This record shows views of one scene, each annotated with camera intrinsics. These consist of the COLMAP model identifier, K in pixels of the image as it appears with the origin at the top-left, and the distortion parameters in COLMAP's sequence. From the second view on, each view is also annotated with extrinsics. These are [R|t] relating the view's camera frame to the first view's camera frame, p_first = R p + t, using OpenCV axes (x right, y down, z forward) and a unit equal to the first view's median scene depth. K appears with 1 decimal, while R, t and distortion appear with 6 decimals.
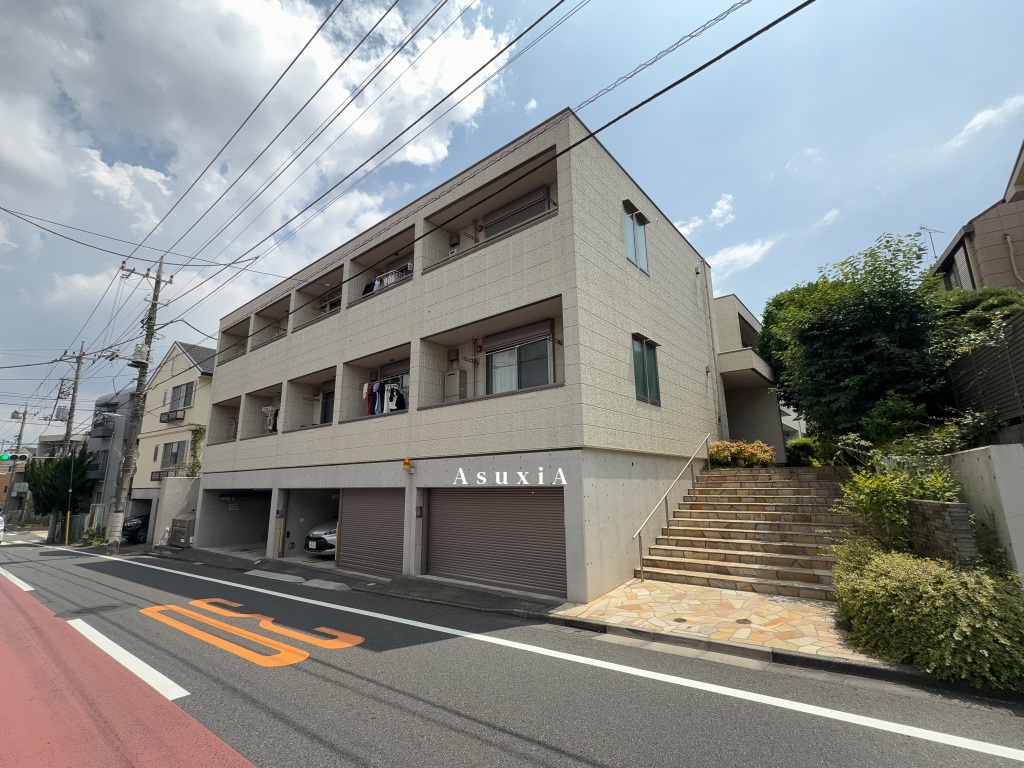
lens RADIAL K [[421.5, 0, 536.6], [0, 421.5, 401.6], [0, 0, 1]] dist [0.000951, 0.000088]
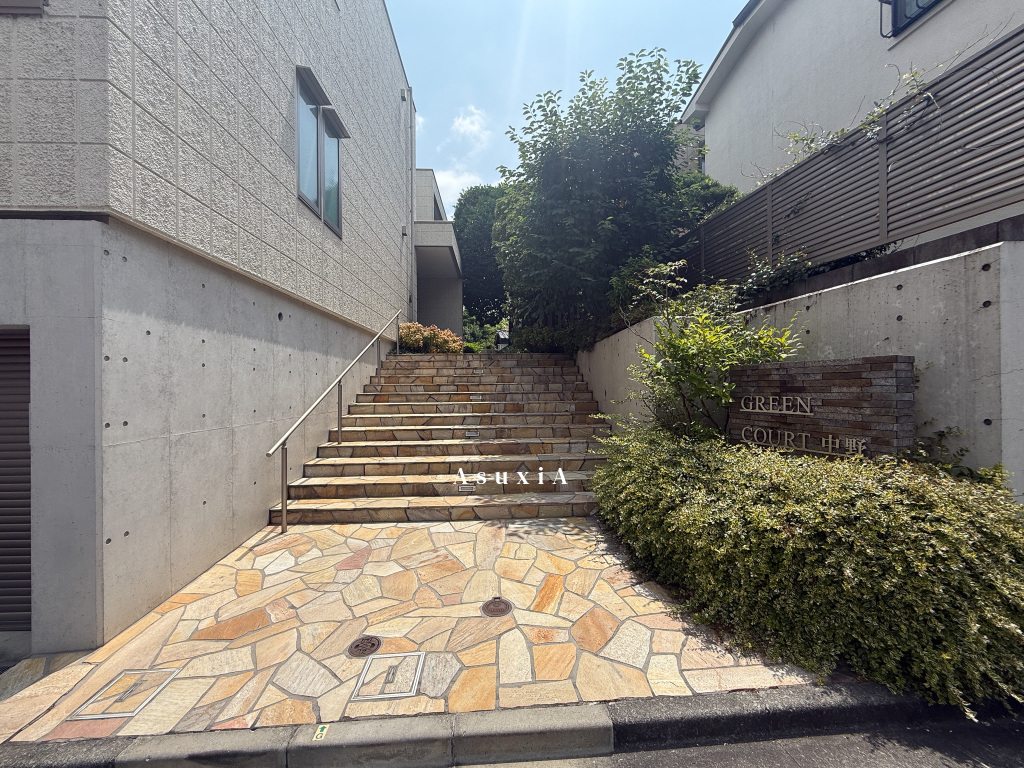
lens RADIAL K [[408.2, 0, 509.9], [0, 408.2, 378.6], [0, 0, 1]] dist [0.000573, -0.000038]
pose [[0.764182, 0.019798, 0.644696, 0.134867], [-0.129217, 0.983965, 0.122949, 0.140640], [-0.631924, -0.177261, 0.754487, 0.473832]]
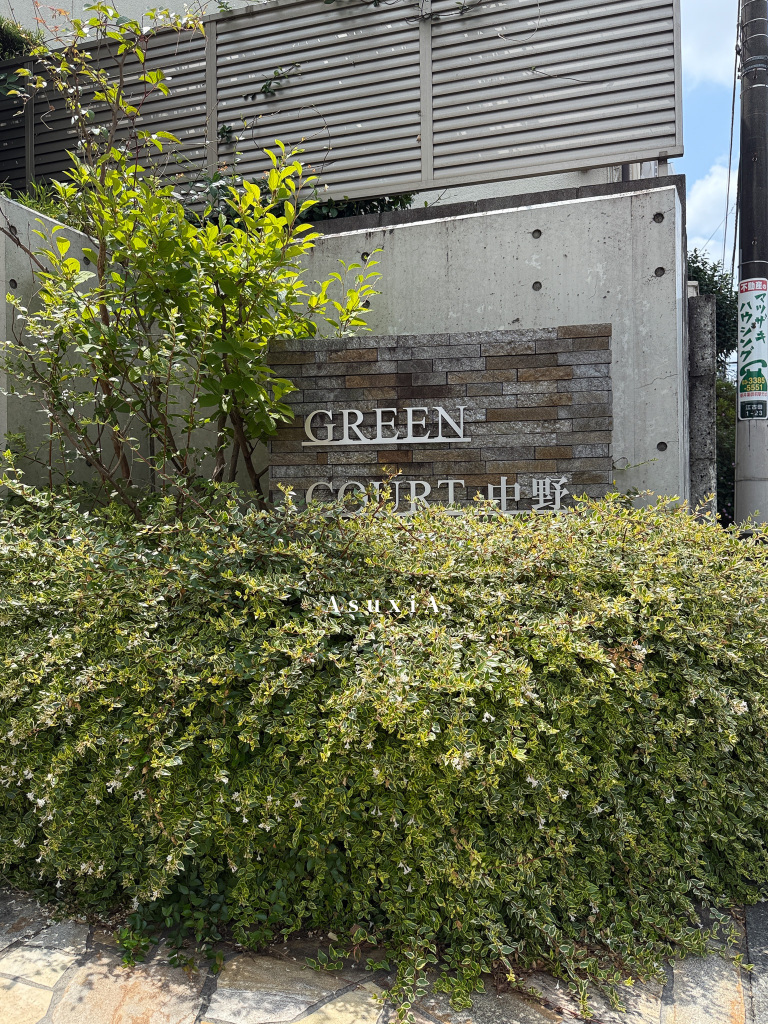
lens RADIAL K [[739.4, 0, 384.0], [0, 739.4, 512.0], [0, 0, 1]] dist [0.002618, -0.001176]
pose [[-0.253237, 0.019727, 0.967203, 0.244111], [-0.172688, 0.982812, -0.065259, 0.219976], [-0.951866, -0.183550, -0.245478, 0.638735]]
